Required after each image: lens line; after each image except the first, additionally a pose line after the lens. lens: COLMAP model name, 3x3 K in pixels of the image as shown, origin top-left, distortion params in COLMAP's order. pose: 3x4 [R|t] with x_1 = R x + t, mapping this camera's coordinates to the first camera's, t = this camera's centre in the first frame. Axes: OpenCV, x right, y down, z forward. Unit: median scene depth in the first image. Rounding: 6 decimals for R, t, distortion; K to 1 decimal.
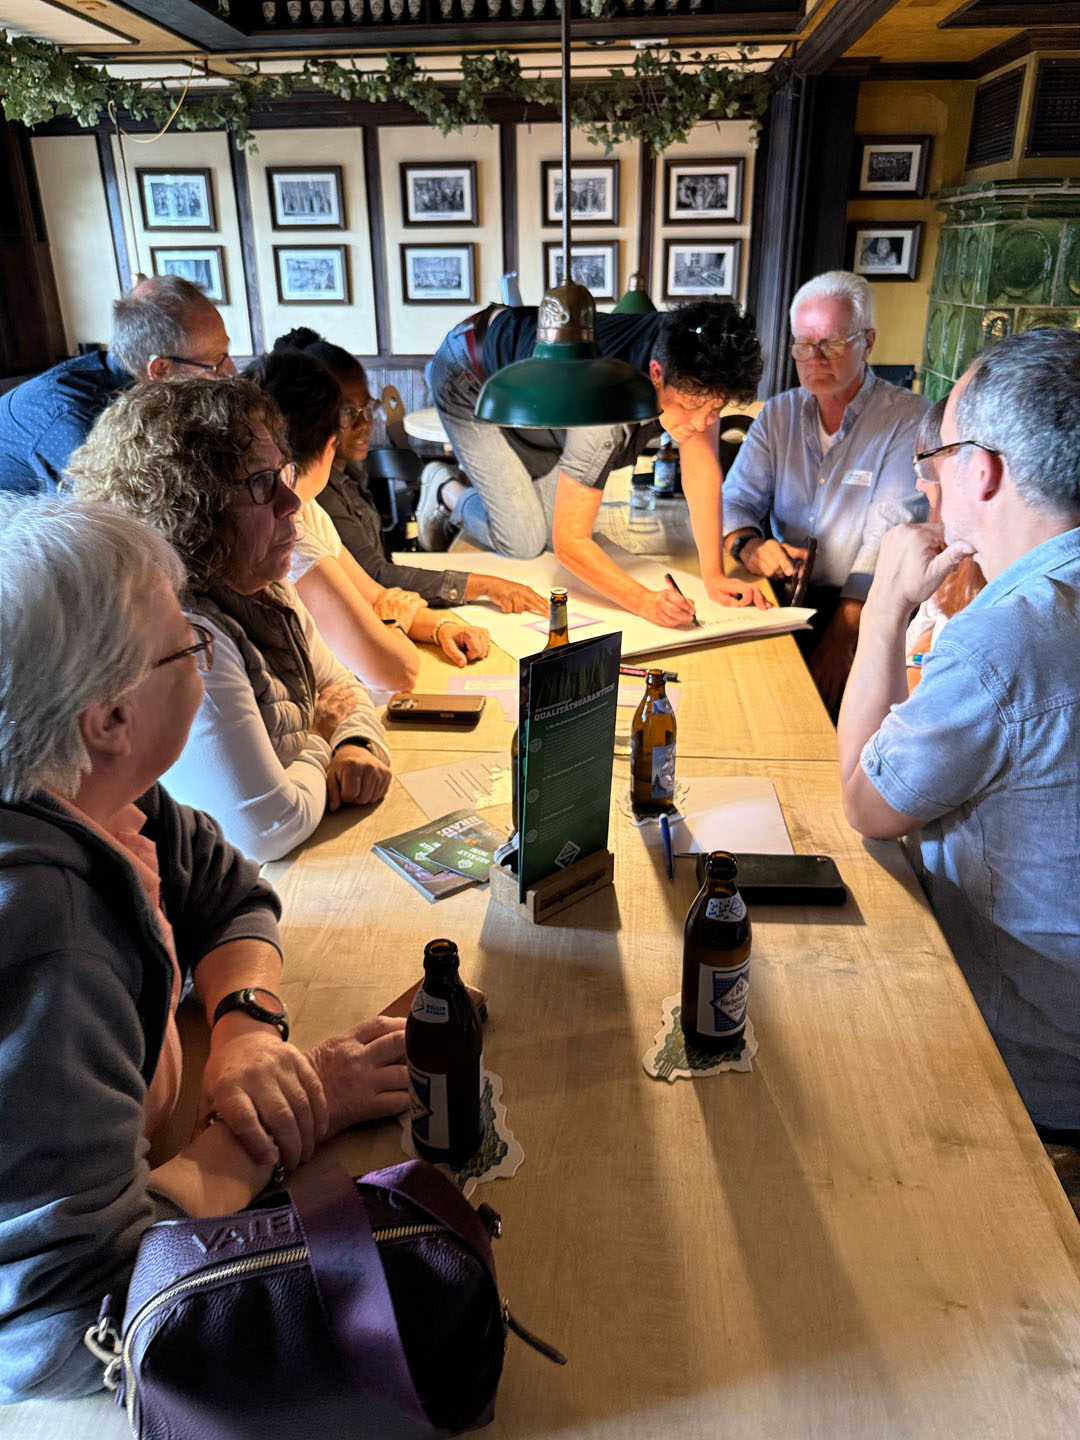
lens RADIAL K [[1023.1, 0, 552.2], [0, 1023.1, 710.5], [0, 0, 1]] dist [0.022623, -0.035231]
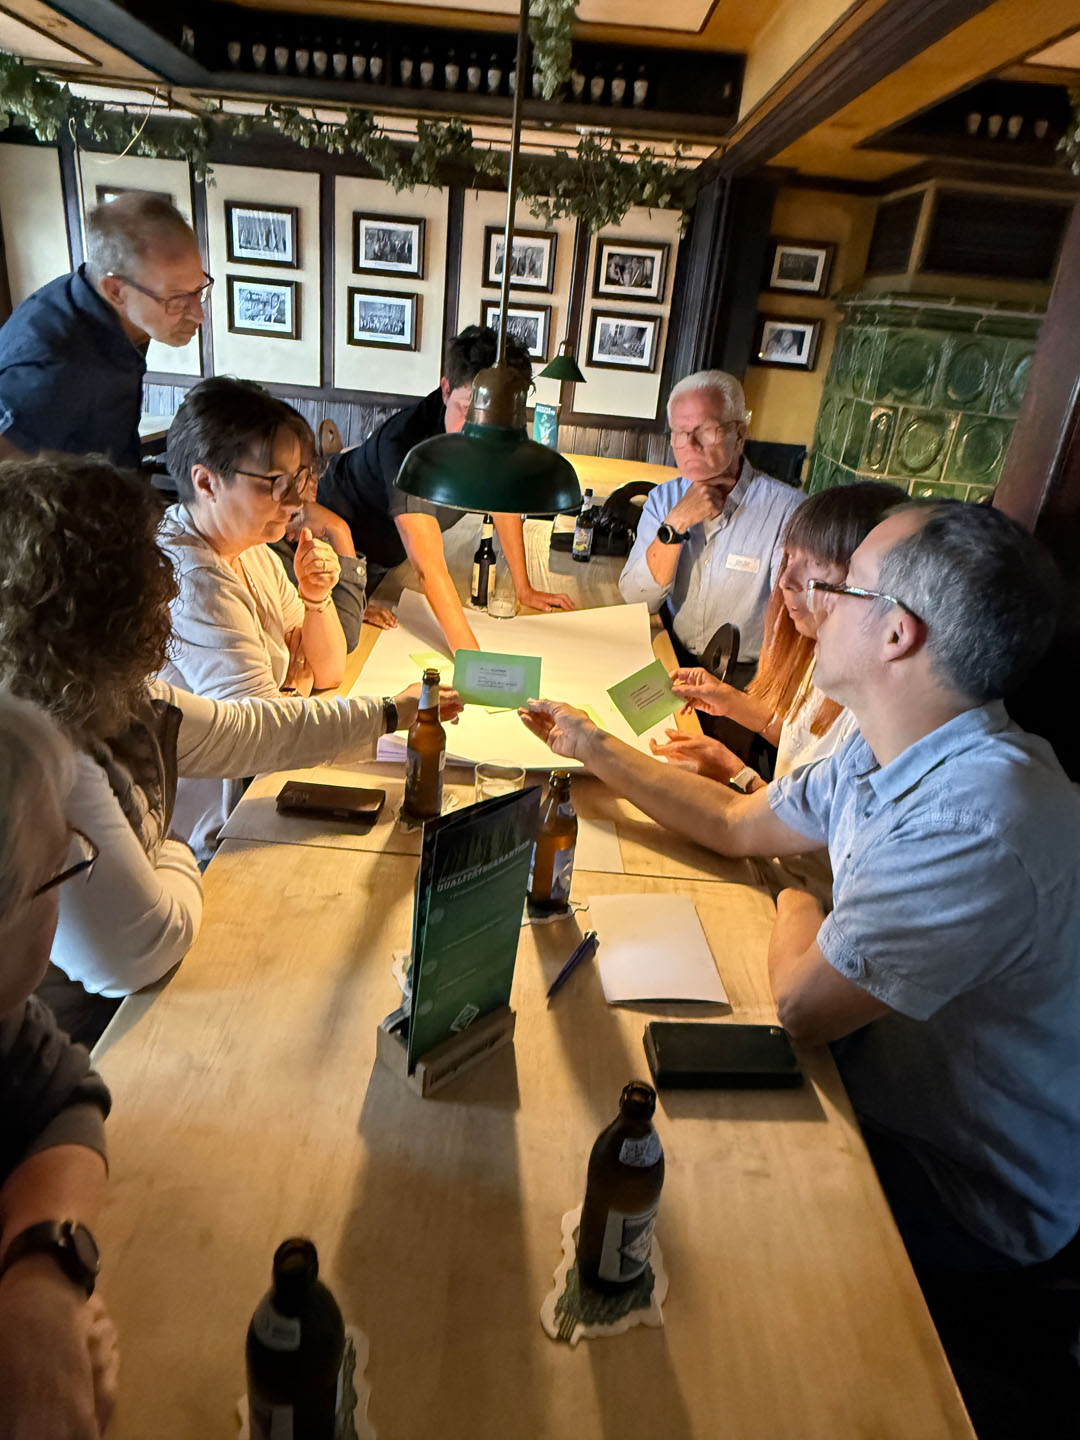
lens RADIAL K [[906.1, 0, 542.9], [0, 906.1, 706.1], [0, 0, 1]] dist [0.019306, -0.011392]
pose [[0.993639, 0.068914, 0.089070, -0.001629], [-0.068564, 0.997622, -0.006986, -0.032037], [-0.089339, 0.000834, 0.996001, 0.045154]]
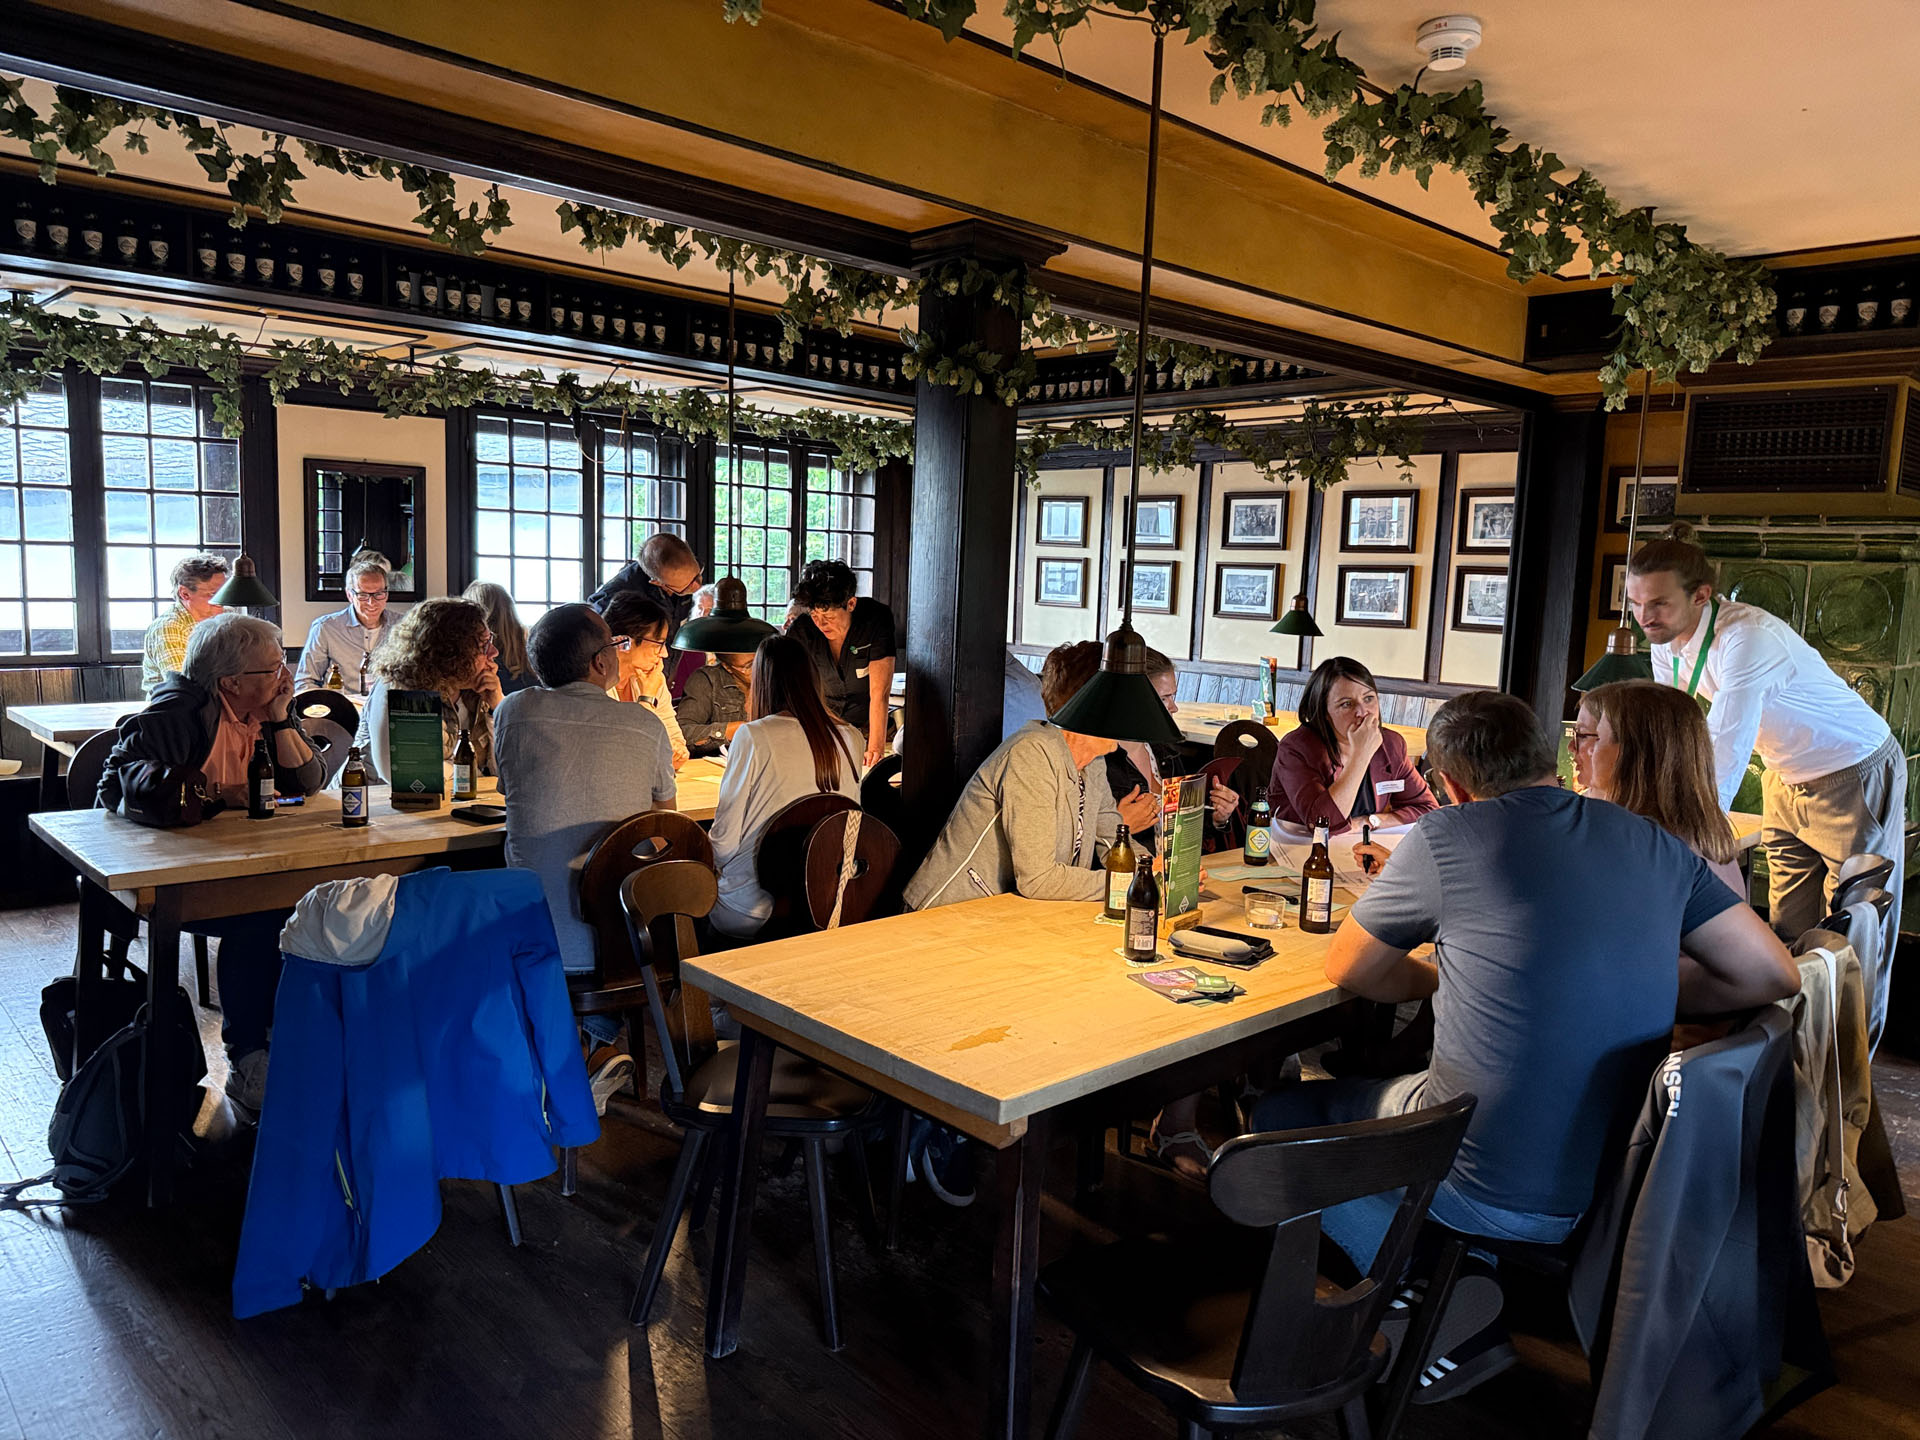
lens RADIAL K [[1364.1, 0, 957.5], [0, 1364.1, 732.3], [0, 0, 1]] dist [0.022623, -0.035231]
pose [[0.737966, 0.119484, -0.664177, 0.783527], [-0.314096, 0.931911, -0.181343, 0.058953], [0.597286, 0.342440, 0.725248, -0.148072]]
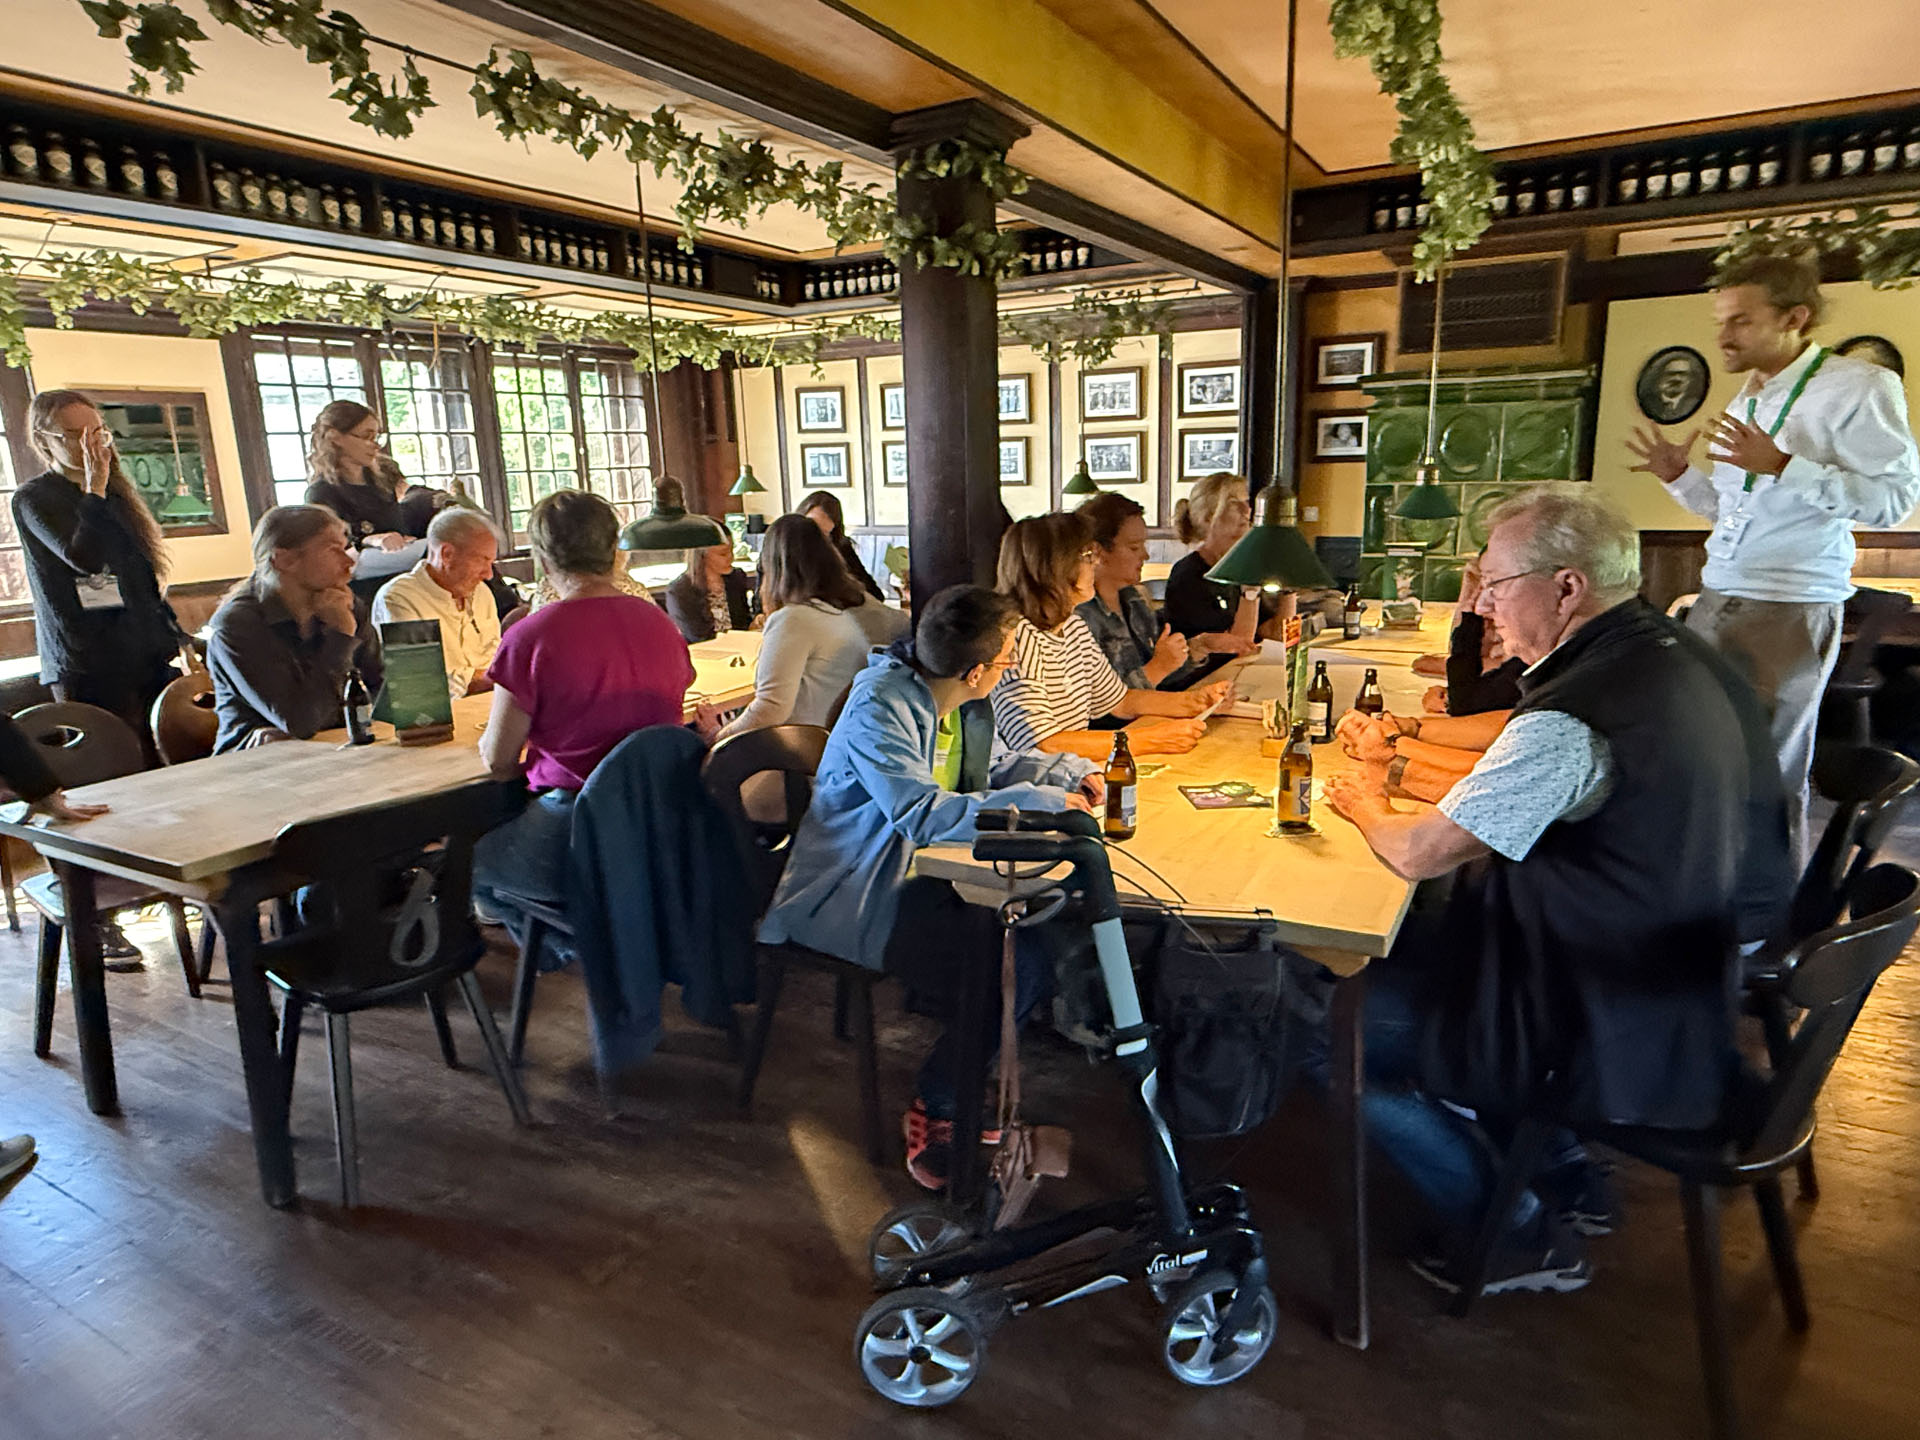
lens RADIAL K [[1132.2, 0, 953.4], [0, 1132.2, 723.1], [0, 0, 1]] dist [-0.009184, 0.006527]
pose [[0.903385, 0.081779, -0.420961, 0.555708], [-0.153709, 0.978172, -0.139832, 0.089744], [0.400337, 0.191027, 0.896236, -0.198110]]
